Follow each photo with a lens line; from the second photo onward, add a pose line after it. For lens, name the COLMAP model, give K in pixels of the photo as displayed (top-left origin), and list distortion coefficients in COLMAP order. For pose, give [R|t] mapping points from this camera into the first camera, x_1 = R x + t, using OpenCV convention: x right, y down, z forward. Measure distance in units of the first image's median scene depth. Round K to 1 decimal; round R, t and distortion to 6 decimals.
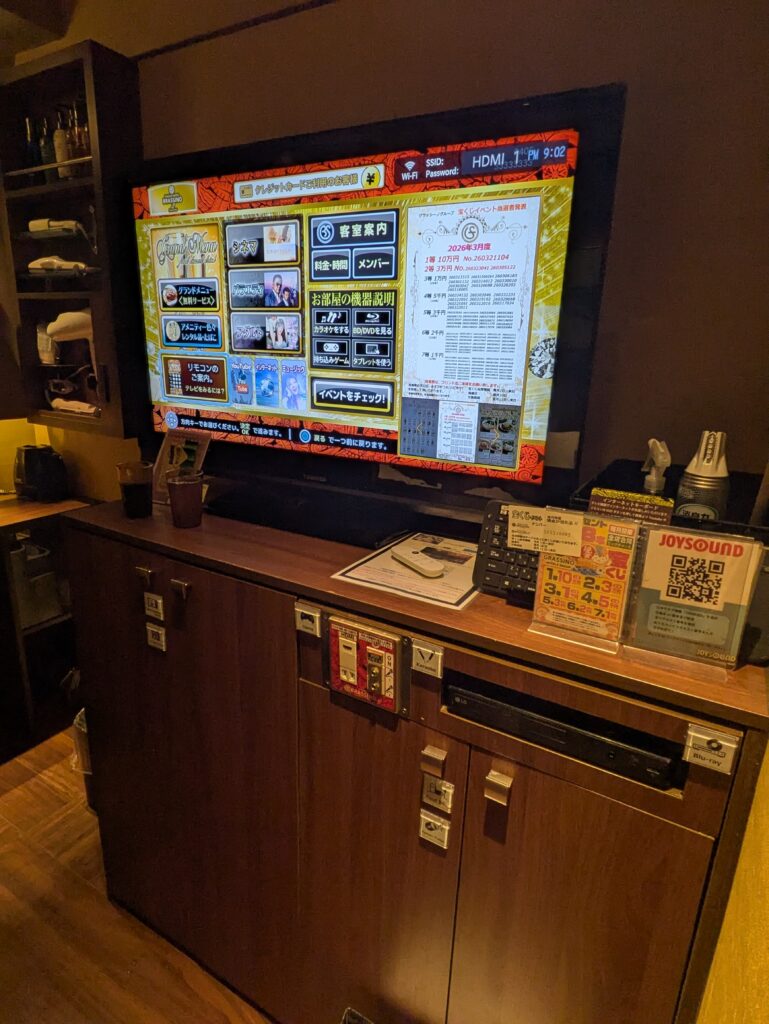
lens RADIAL K [[597.2, 0, 384.5], [0, 597.2, 512.0], [0, 0, 1]] dist [-0.000608, -0.001102]
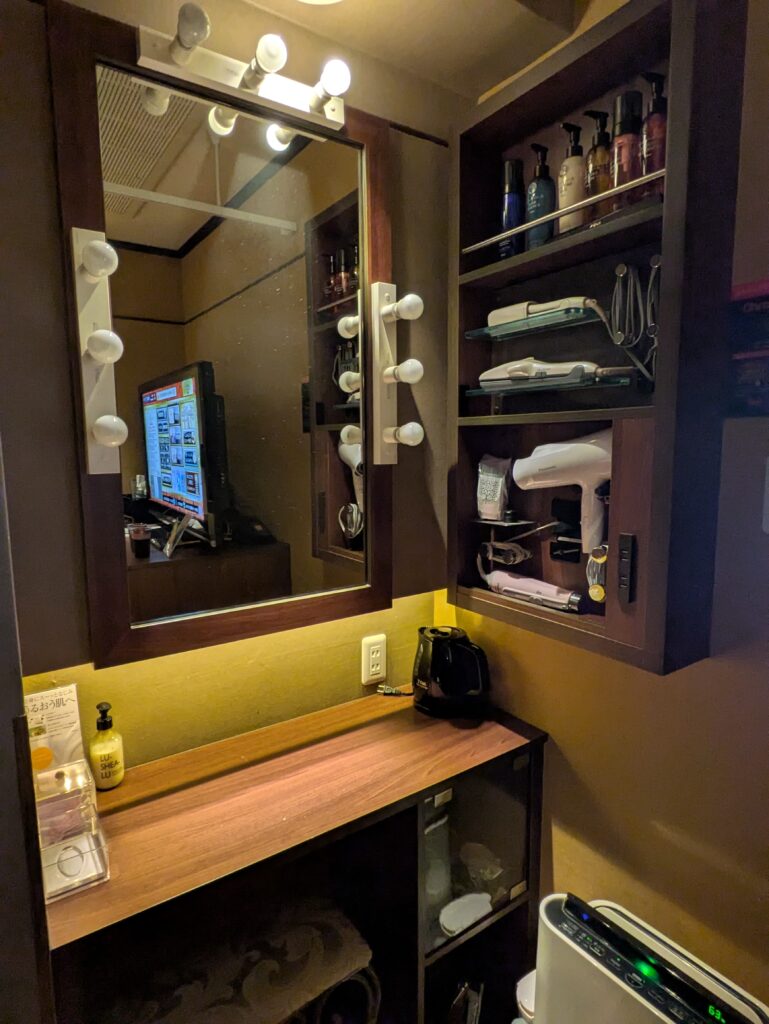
lens RADIAL K [[597.2, 0, 384.5], [0, 597.2, 512.0], [0, 0, 1]] dist [-0.000608, -0.001102]
pose [[0.909323, 0.004021, -0.416071, -0.419195], [-0.070369, 0.987036, -0.144252, -0.162669], [0.410097, 0.160450, 0.897818, 0.389273]]
